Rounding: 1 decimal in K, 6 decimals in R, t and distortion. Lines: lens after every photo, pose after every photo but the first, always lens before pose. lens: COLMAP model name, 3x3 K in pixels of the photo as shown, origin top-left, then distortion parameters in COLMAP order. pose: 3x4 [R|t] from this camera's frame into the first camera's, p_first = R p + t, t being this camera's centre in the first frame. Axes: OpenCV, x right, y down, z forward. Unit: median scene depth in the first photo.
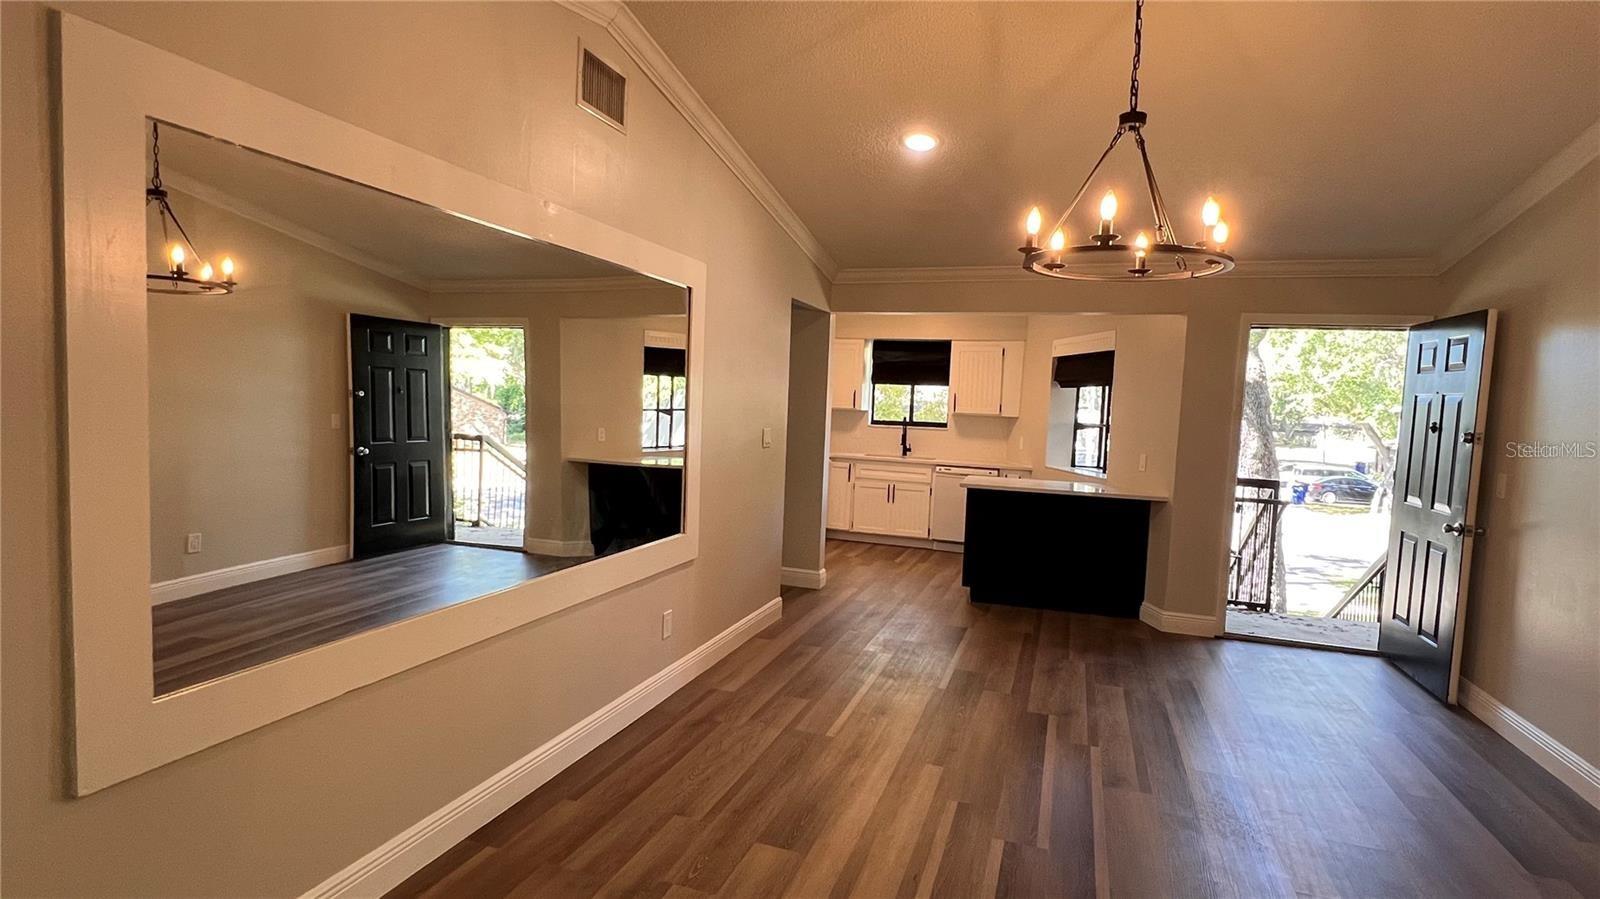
lens RADIAL K [[803.2, 0, 800.0], [0, 803.2, 449.5], [0, 0, 1]] dist [0.001806, 0.000108]
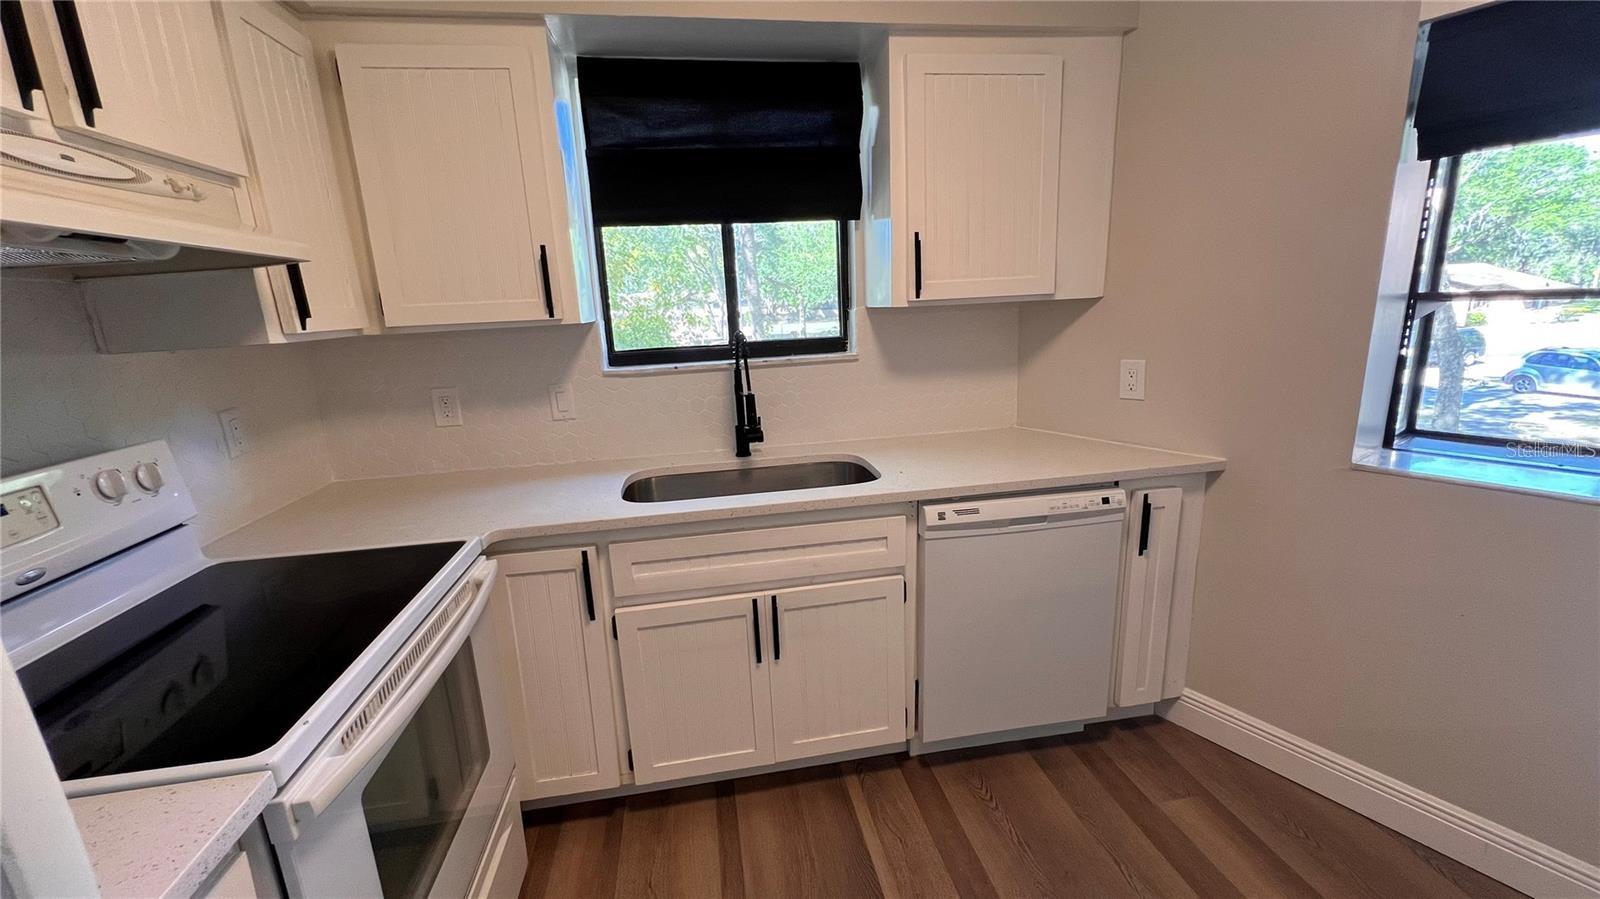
lens RADIAL K [[643.3, 0, 801.6], [0, 643.3, 443.9], [0, 0, 1]] dist [-0.000882, -0.000080]
pose [[0.872535, -0.180527, 0.453975, 0.037123], [0.111005, 0.978178, 0.175632, -0.038848], [-0.475774, -0.102851, 0.873533, 0.778202]]
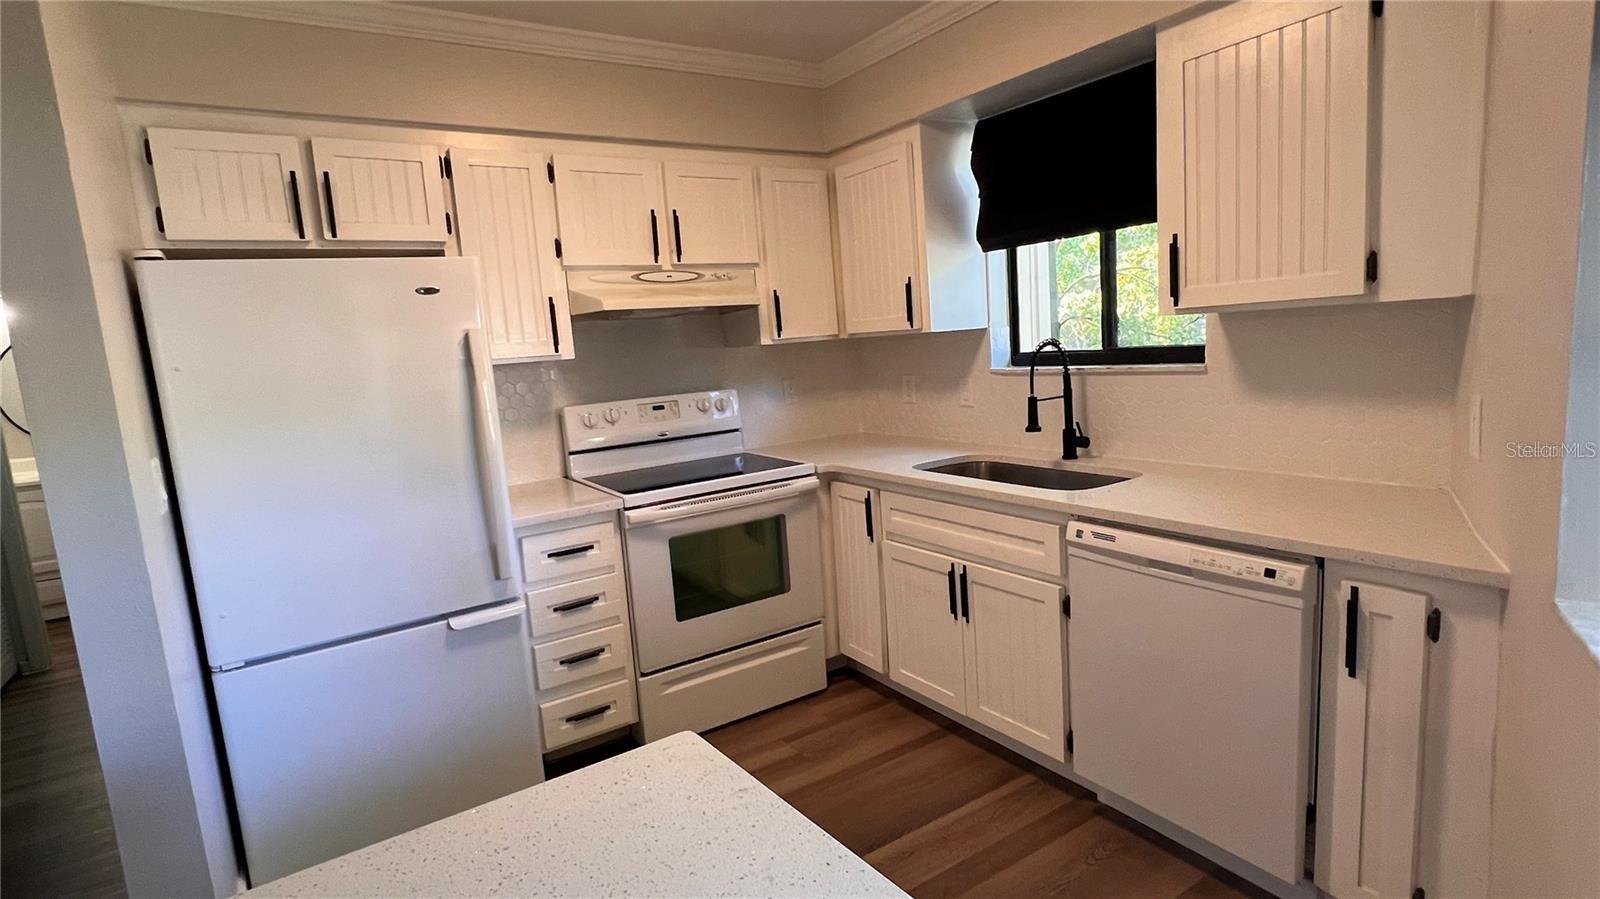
lens RADIAL K [[803.2, 0, 800.0], [0, 803.2, 449.5], [0, 0, 1]] dist [0.001806, 0.000108]
pose [[0.781628, -0.008732, -0.623683, 0.248812], [0.059065, 0.996445, 0.060071, -0.021949], [0.620942, -0.083791, 0.779365, 0.688891]]
